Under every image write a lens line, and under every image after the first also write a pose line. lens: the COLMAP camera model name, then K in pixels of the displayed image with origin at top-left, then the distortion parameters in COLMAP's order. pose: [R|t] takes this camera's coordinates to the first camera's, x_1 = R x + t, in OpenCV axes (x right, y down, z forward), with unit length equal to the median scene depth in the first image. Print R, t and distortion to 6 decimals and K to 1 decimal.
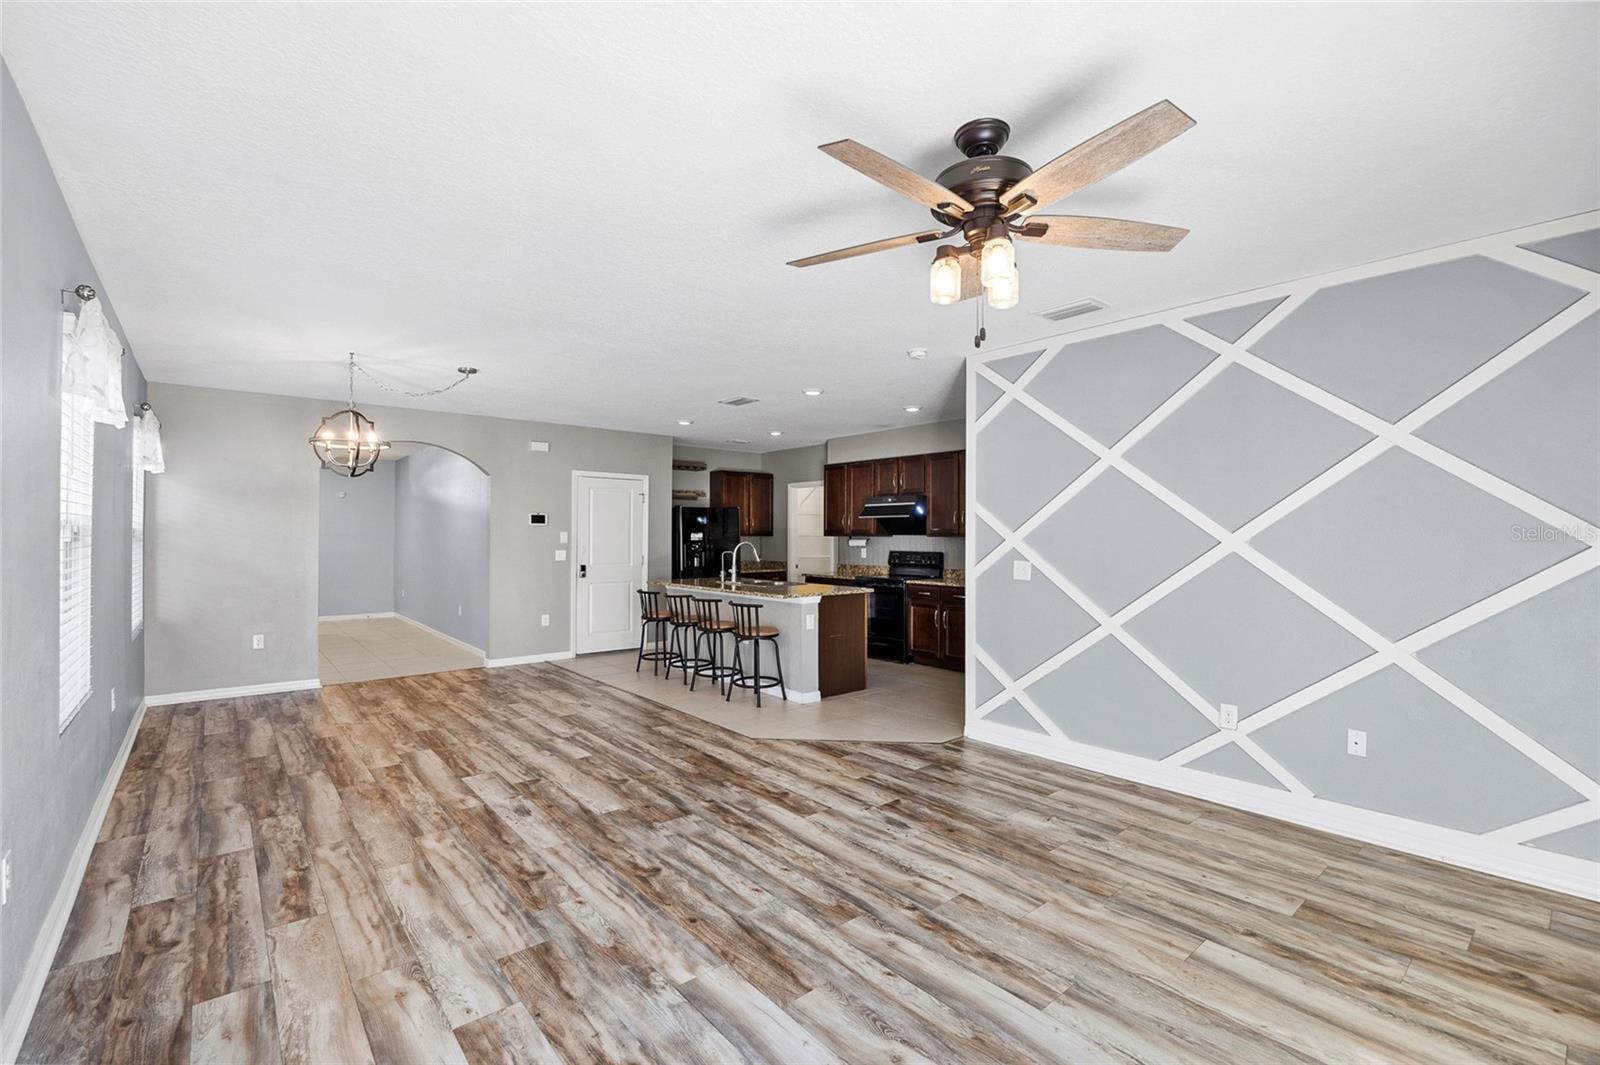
lens RADIAL K [[698.4, 0, 783.1], [0, 698.4, 540.6], [0, 0, 1]] dist [-0.015134, 0.002244]
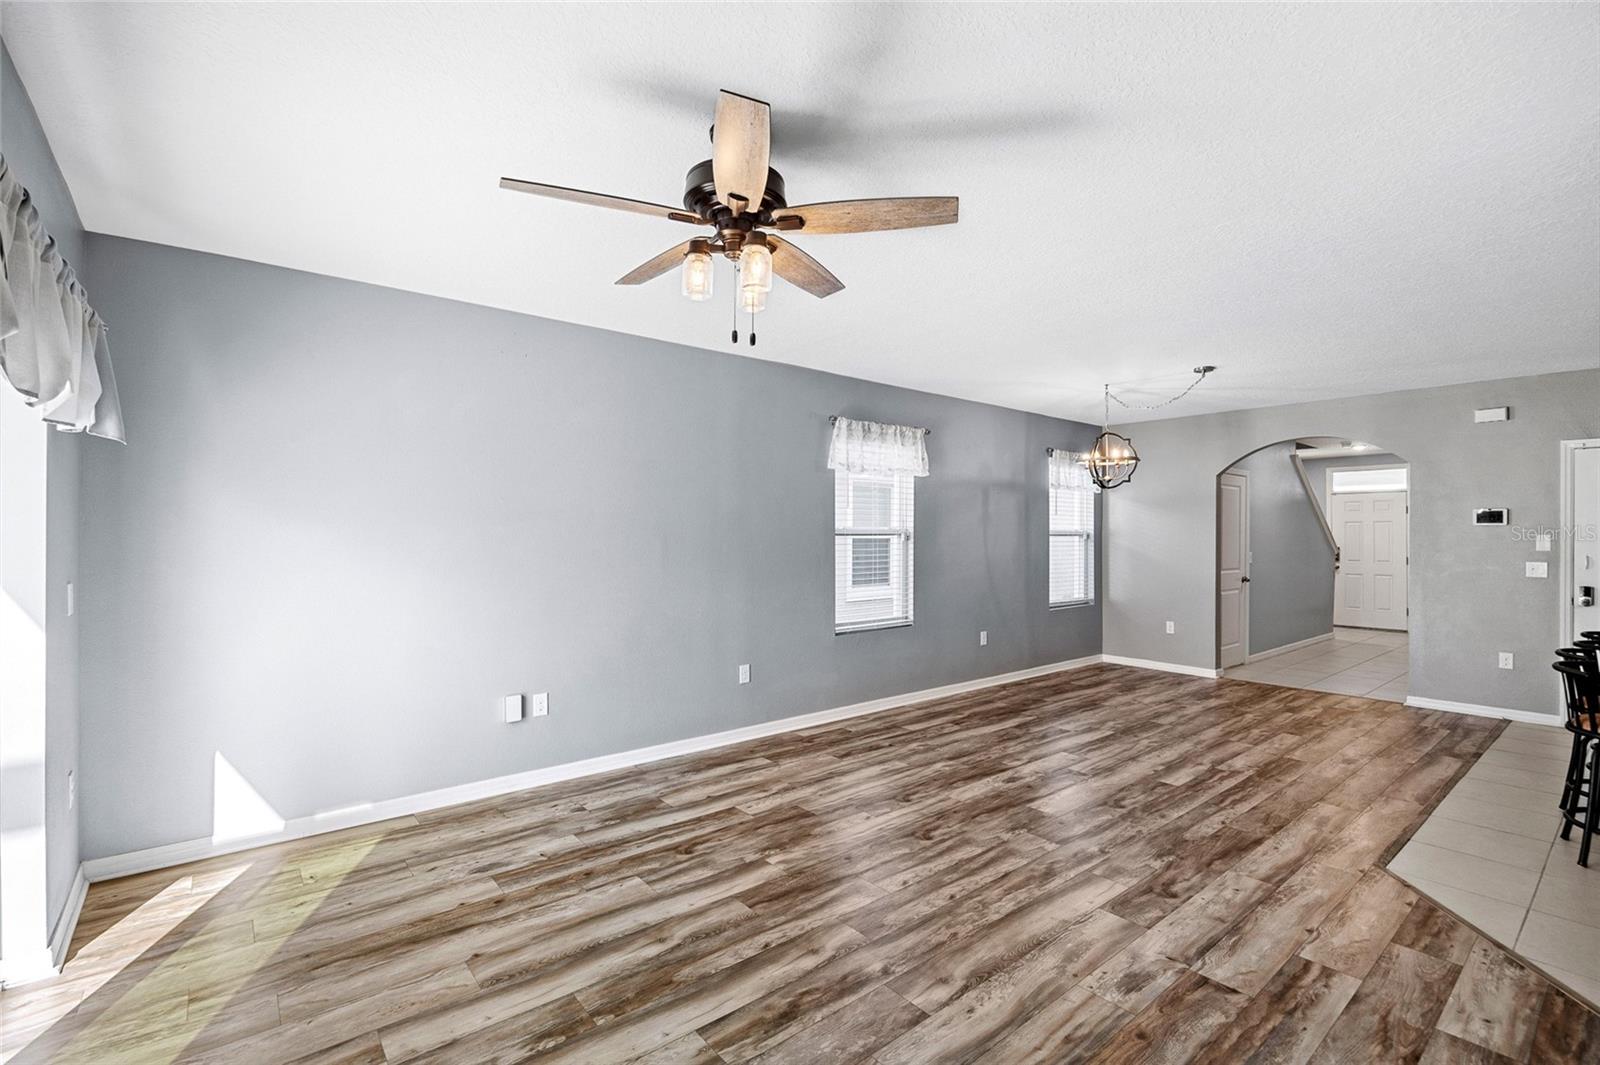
lens RADIAL K [[703.9, 0, 815.1], [0, 703.9, 535.3], [0, 0, 1]] dist [-0.009085, -0.000440]
pose [[0.014696, -0.001358, -0.999891, 0.720026], [-0.010097, 0.999948, -0.001507, -0.006607], [0.999841, 0.010118, 0.014681, 0.610080]]
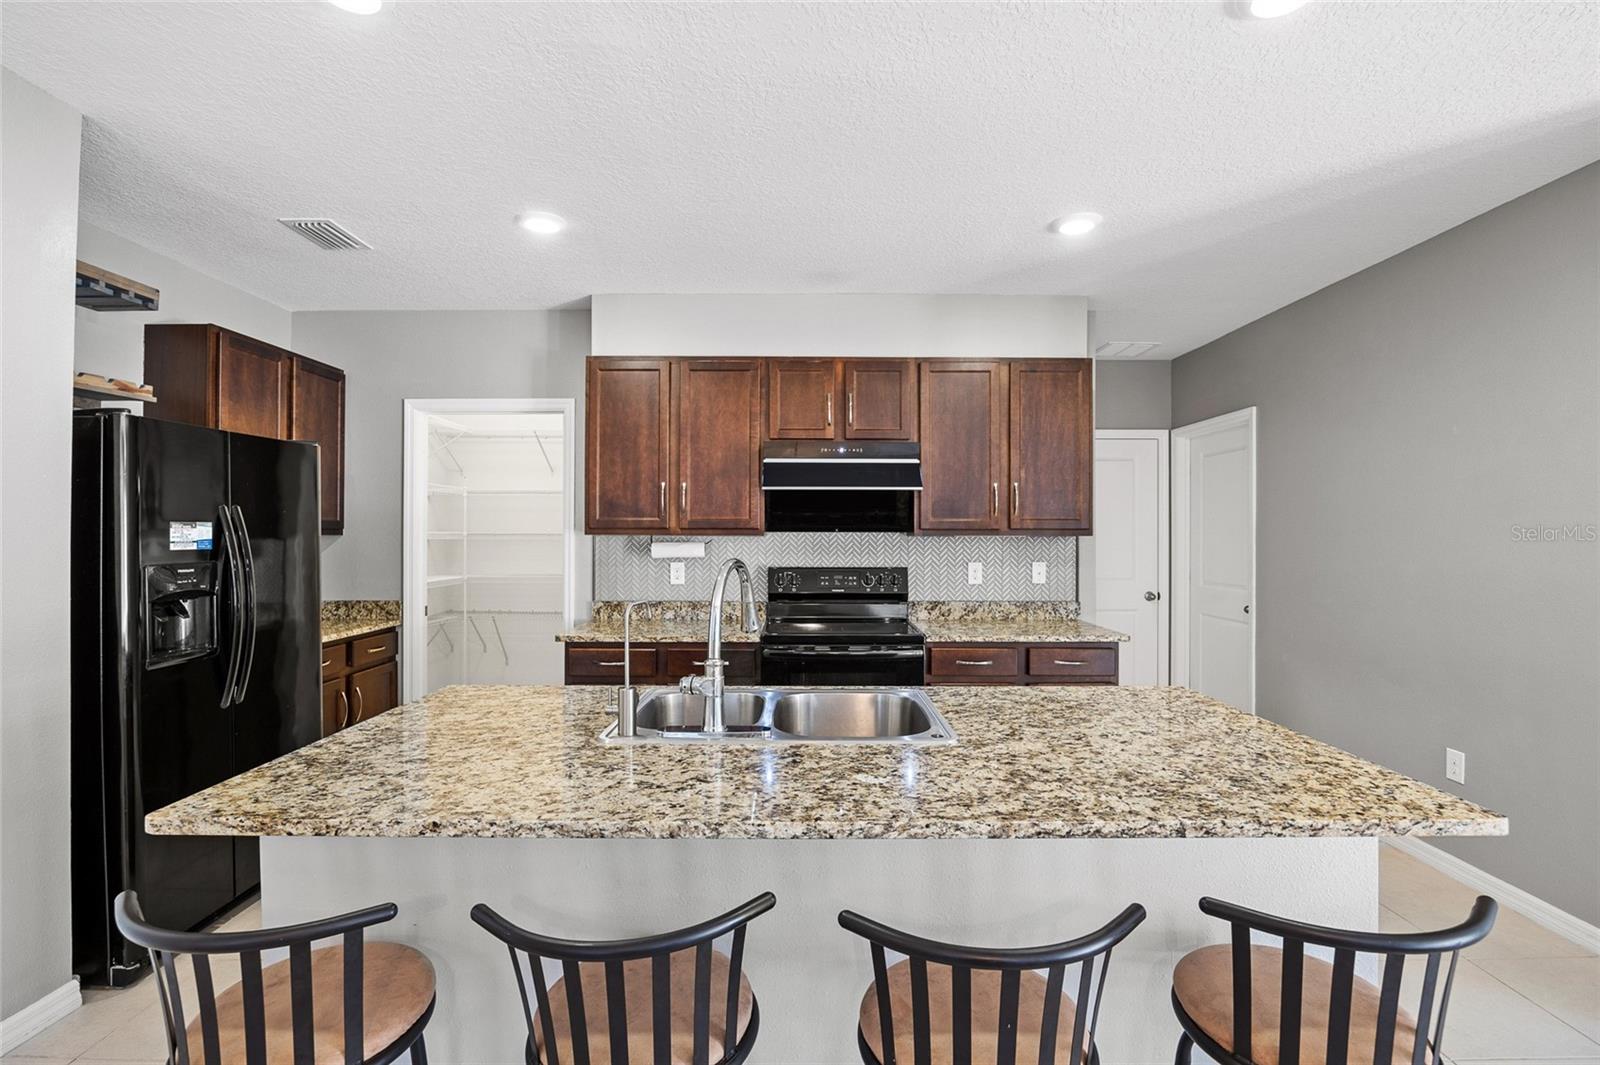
lens RADIAL K [[736.3, 0, 791.5], [0, 736.3, 530.2], [0, 0, 1]] dist [-0.010476, -0.000307]
pose [[0.624468, 0.004718, 0.781036, -0.461784], [0.004294, 0.999946, -0.009474, -0.009976], [-0.781038, 0.009270, 0.624414, 1.525111]]
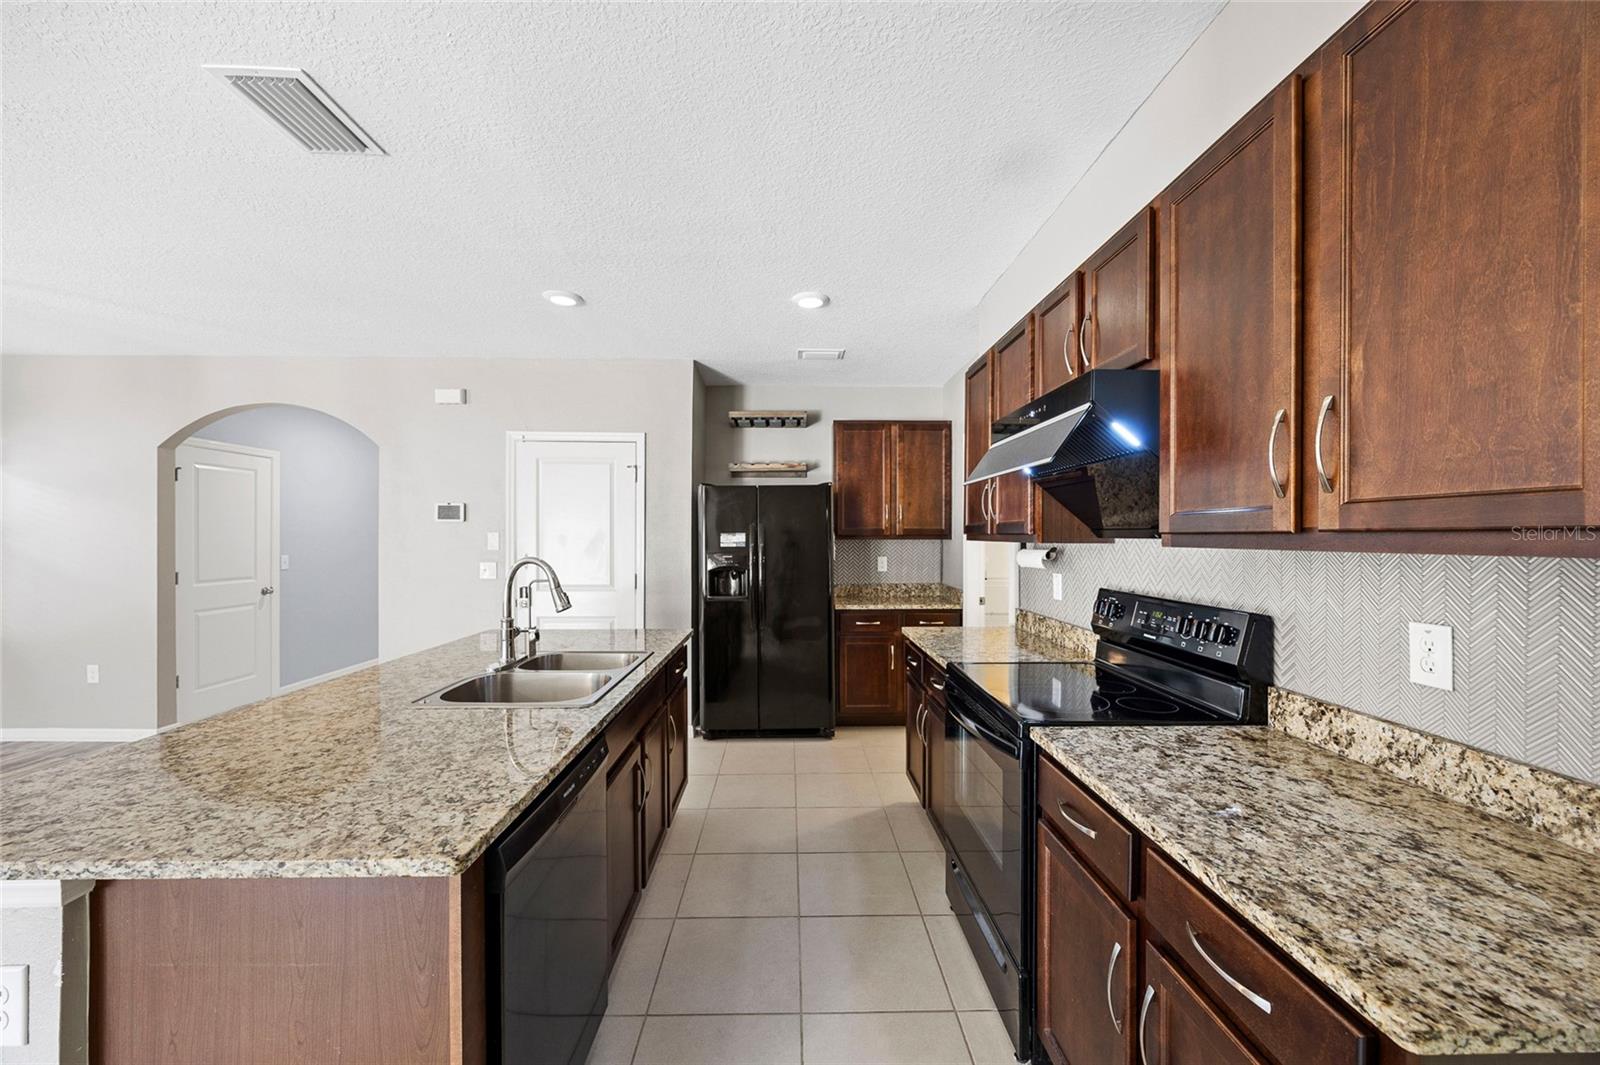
lens RADIAL K [[606.3, 0, 798.6], [0, 606.3, 534.0], [0, 0, 1]] dist [-0.001959, 0.000060]
pose [[0.796879, -0.001723, -0.604136, 0.467243], [-0.004347, 0.999954, -0.008585, -0.014565], [0.604123, 0.009467, 0.796835, 1.539122]]
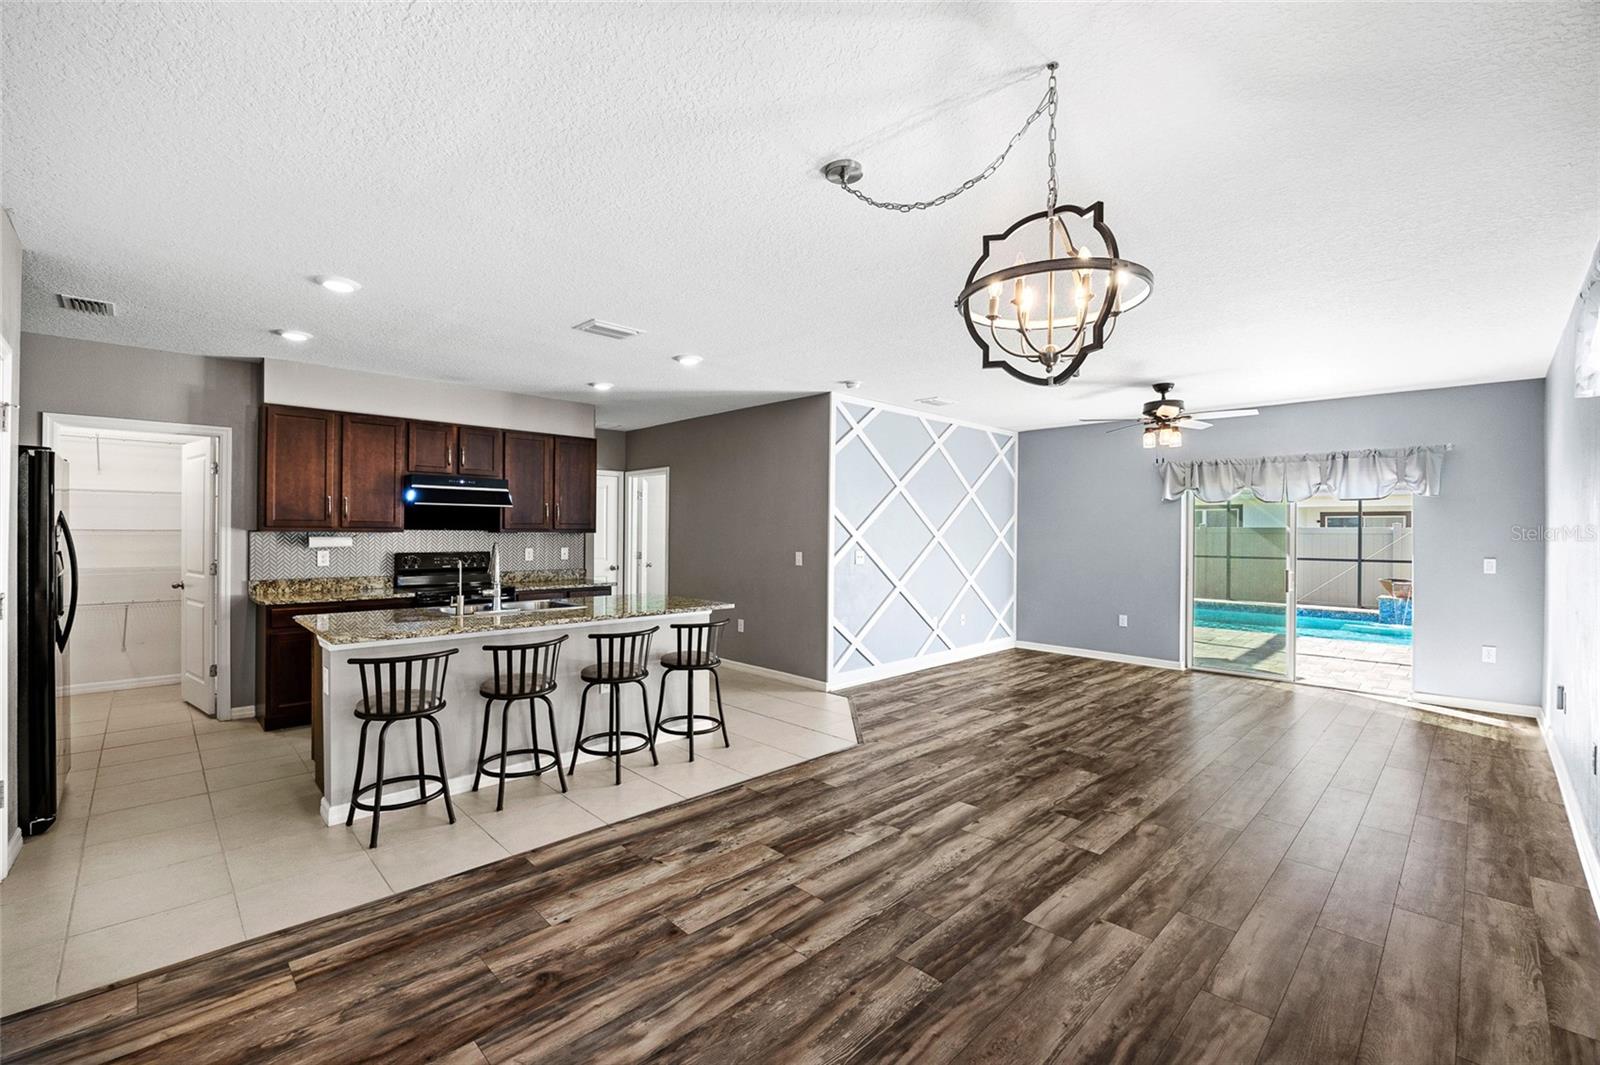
lens RADIAL K [[698.4, 0, 805.0], [0, 698.4, 528.3], [0, 0, 1]] dist [-0.015134, 0.002244]
pose [[-0.107529, 0.003468, 0.994196, -1.259117], [0.000783, 0.999994, -0.003404, -0.014747], [-0.994202, 0.000413, -0.107532, 1.488038]]
